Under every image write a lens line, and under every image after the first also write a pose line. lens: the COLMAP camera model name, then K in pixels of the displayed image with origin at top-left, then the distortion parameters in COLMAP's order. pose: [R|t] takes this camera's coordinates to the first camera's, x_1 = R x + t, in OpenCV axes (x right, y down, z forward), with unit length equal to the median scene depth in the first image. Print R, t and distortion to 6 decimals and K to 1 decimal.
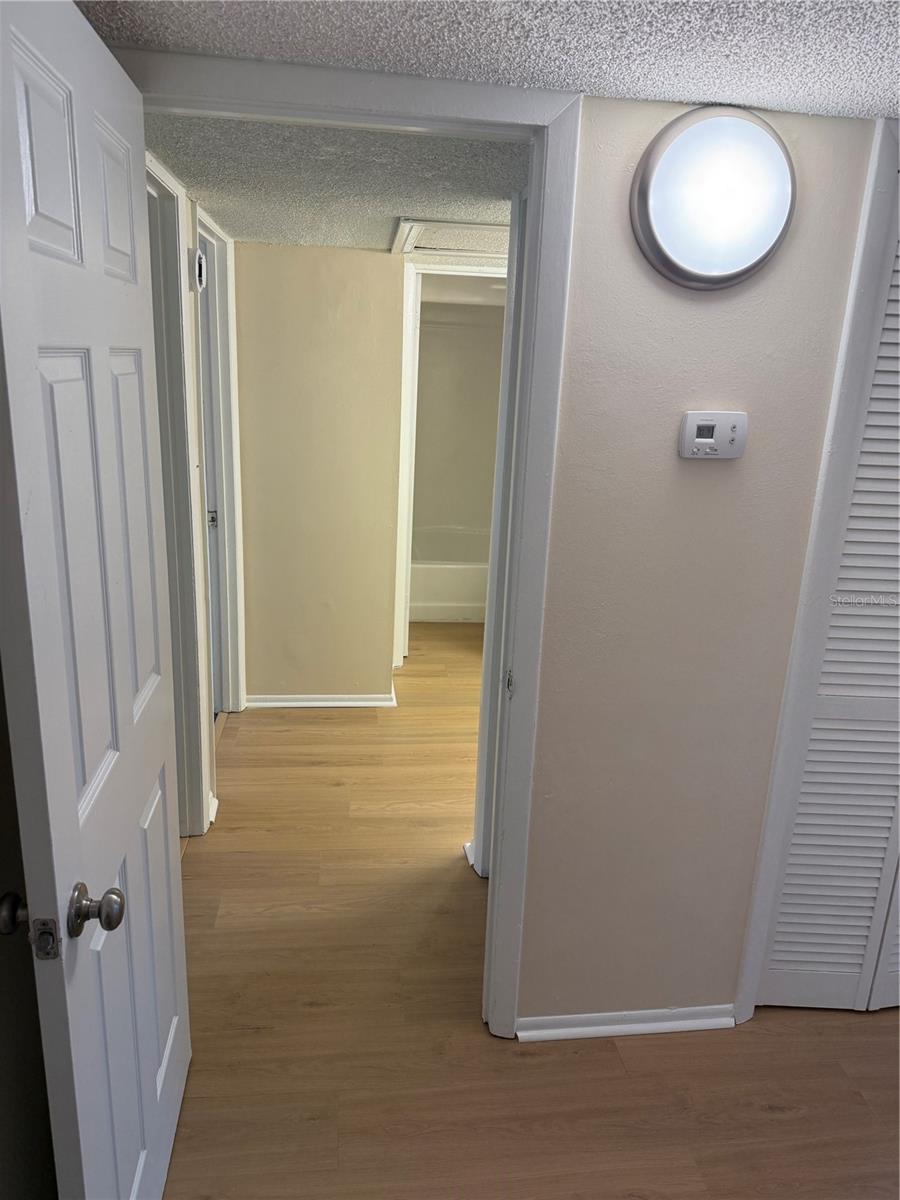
lens RADIAL K [[843.9, 0, 450.0], [0, 843.9, 600.0], [0, 0, 1]] dist [0.115798, -0.184441]
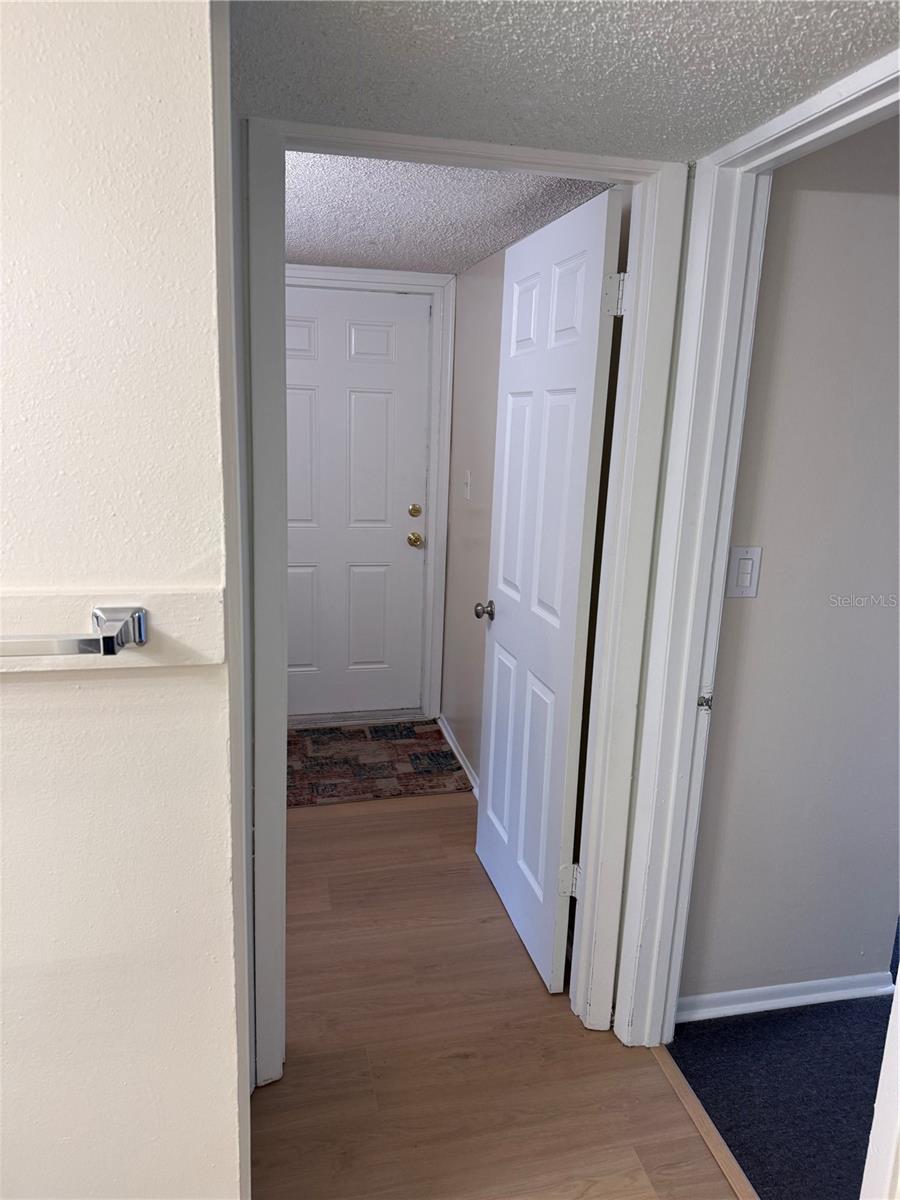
lens RADIAL K [[843.9, 0, 450.0], [0, 843.9, 600.0], [0, 0, 1]] dist [0.115798, -0.184441]
pose [[-0.991602, -0.048863, -0.119743, -0.006016], [-0.100429, 0.874293, 0.474895, -0.414749], [0.081485, 0.482932, -0.871858, 1.579164]]
